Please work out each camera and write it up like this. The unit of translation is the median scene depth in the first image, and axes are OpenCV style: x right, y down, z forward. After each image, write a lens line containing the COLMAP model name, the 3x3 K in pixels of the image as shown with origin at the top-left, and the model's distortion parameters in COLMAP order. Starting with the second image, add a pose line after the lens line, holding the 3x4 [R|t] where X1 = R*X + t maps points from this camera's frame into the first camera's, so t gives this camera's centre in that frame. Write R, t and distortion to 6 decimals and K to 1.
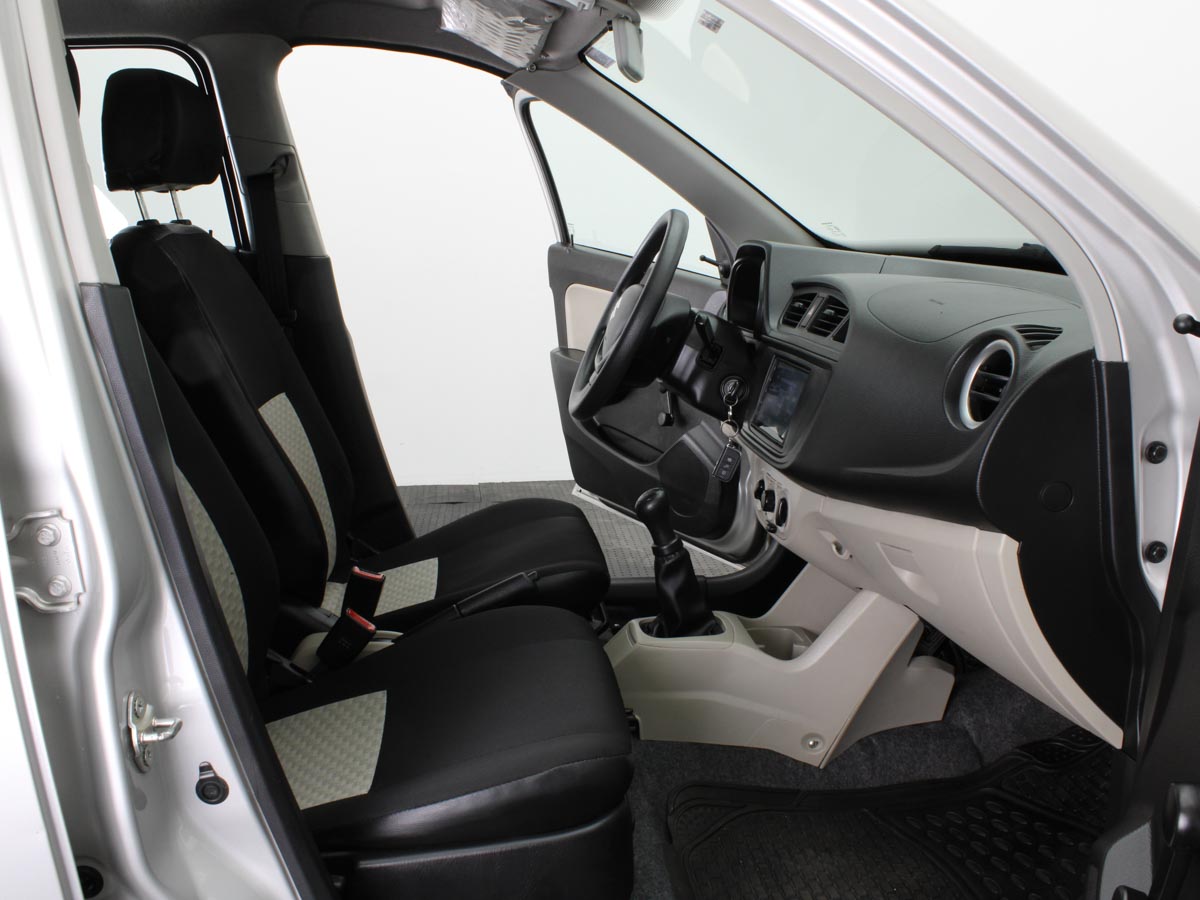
lens RADIAL K [[1126.0, 0, 597.6], [0, 1126.0, 453.1], [0, 0, 1]] dist [-0.130523, 0.000000]
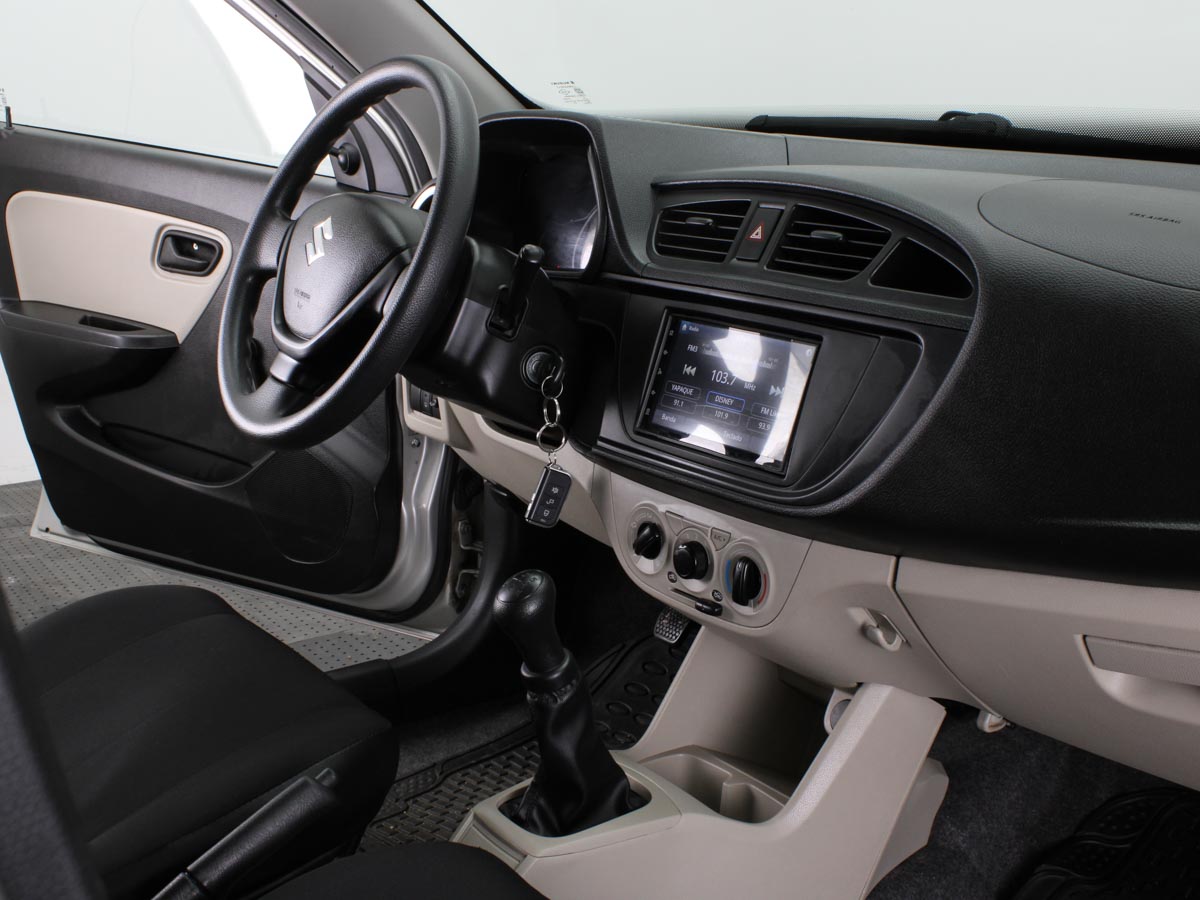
lens RADIAL K [[1414.9, 0, 598.3], [0, 1414.9, 452.0], [0, 0, 1]] dist [-0.117647, 0.000000]
pose [[0.862214, -0.117528, 0.492721, -0.226340], [0.092991, 0.992905, 0.074112, -0.066993], [-0.497936, -0.018081, 0.867026, 0.356570]]
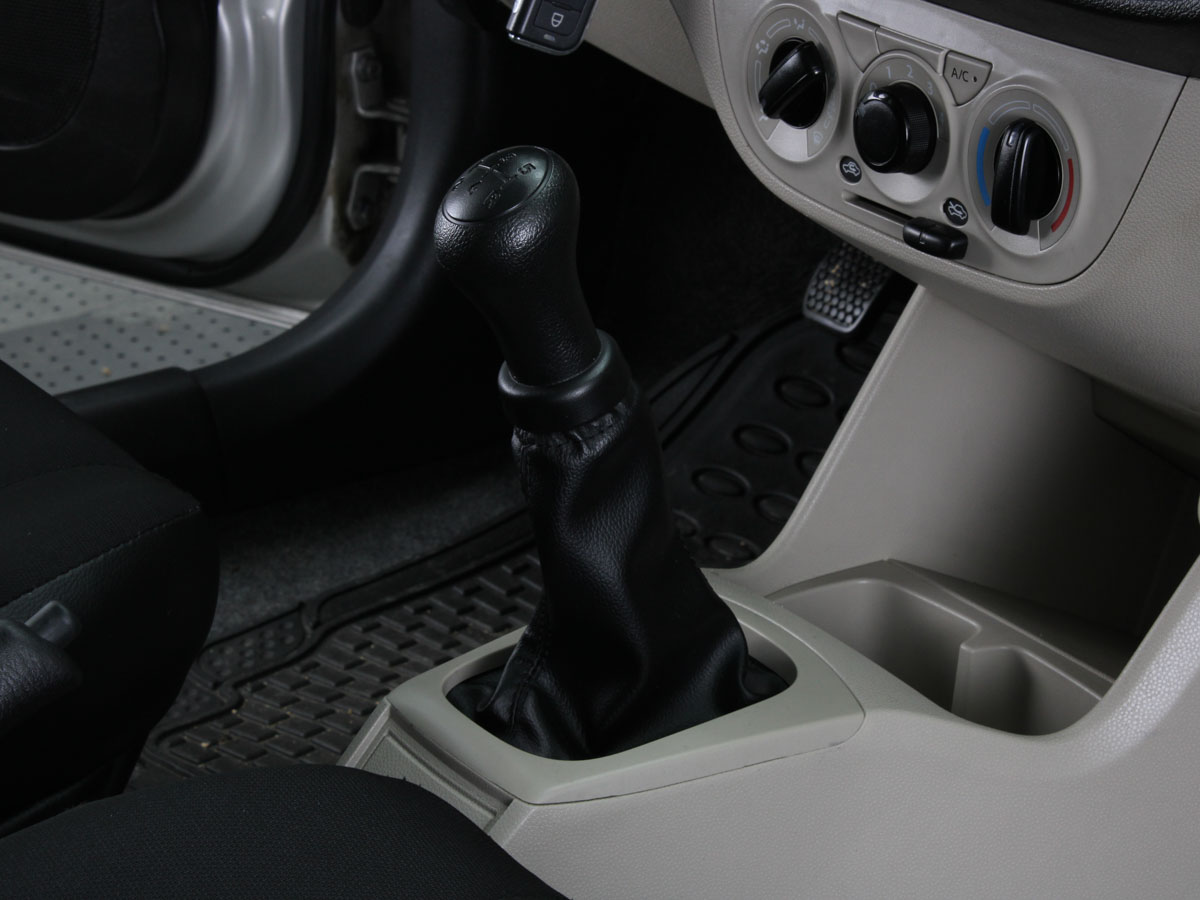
lens RADIAL K [[3208.9, 0, 598.6], [0, 3208.9, 484.8], [0, 0, 1]] dist [0.069063, 0.000000]
pose [[0.873510, -0.195632, 0.445768, -0.220778], [0.092067, 0.965562, 0.243340, -0.056280], [-0.478022, -0.171520, 0.861439, 0.371096]]
